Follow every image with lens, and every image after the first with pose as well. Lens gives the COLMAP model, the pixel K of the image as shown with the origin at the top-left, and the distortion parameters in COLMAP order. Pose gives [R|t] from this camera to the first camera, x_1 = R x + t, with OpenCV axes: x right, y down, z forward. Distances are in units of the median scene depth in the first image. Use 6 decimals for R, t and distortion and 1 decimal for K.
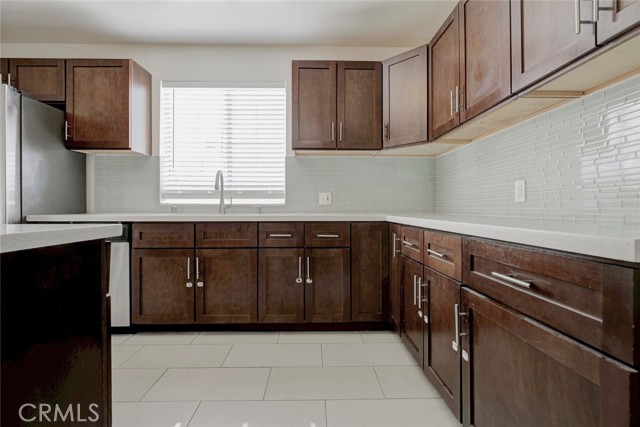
lens RADIAL K [[292.2, 0, 316.5], [0, 292.2, 210.1], [0, 0, 1]] dist [-0.007750, 0.001151]
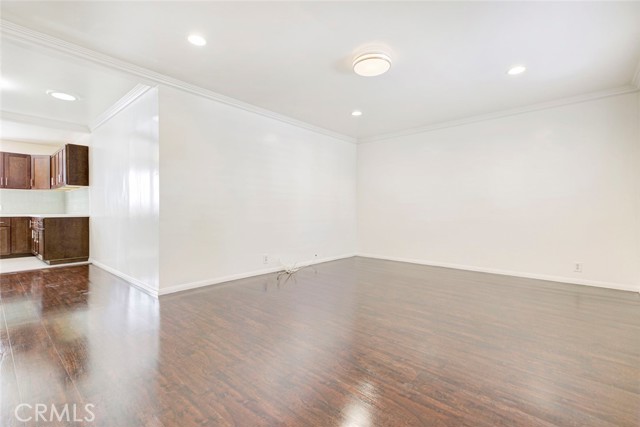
lens RADIAL K [[292.2, 0, 324.0], [0, 292.2, 214.6], [0, 0, 1]] dist [-0.007750, 0.001151]
pose [[0.681252, -0.009915, 0.731982, 0.119460], [0.010537, 0.999937, 0.003737, 0.033317], [-0.731973, 0.005167, 0.681314, -2.740062]]
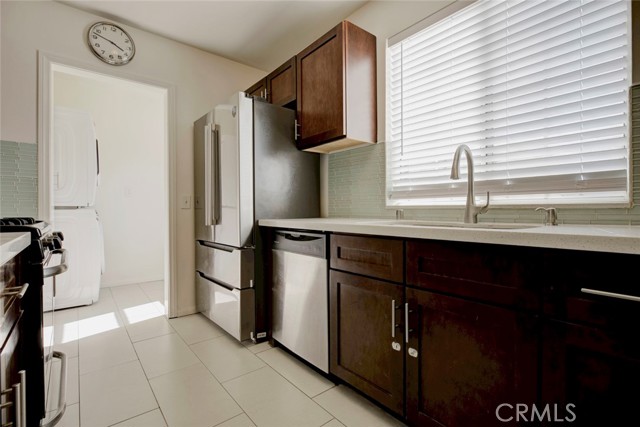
lens RADIAL K [[292.2, 0, 322.5], [0, 292.2, 210.3], [0, 0, 1]] dist [-0.007750, 0.001151]
pose [[0.625140, -0.003245, -0.780506, -0.068932], [-0.002142, 0.999980, -0.005873, -0.007761], [0.780510, 0.005343, 0.625121, 0.470757]]
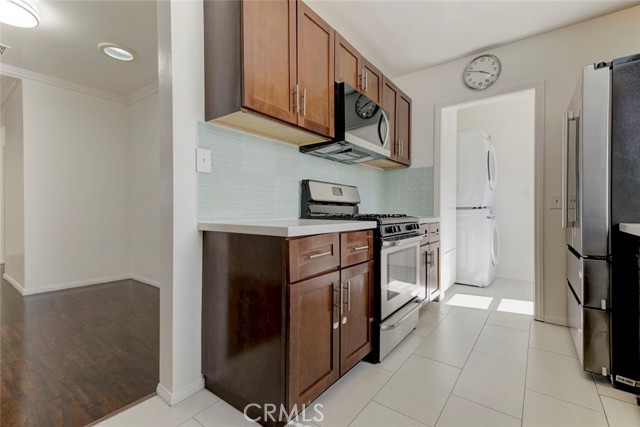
lens RADIAL K [[292.2, 0, 319.6], [0, 292.2, 210.6], [0, 0, 1]] dist [-0.007750, 0.001151]
pose [[-0.629763, -0.001596, -0.776785, 0.056601], [-0.006150, 0.999977, 0.002931, -0.010332], [0.776763, 0.006623, -0.629758, 0.757912]]
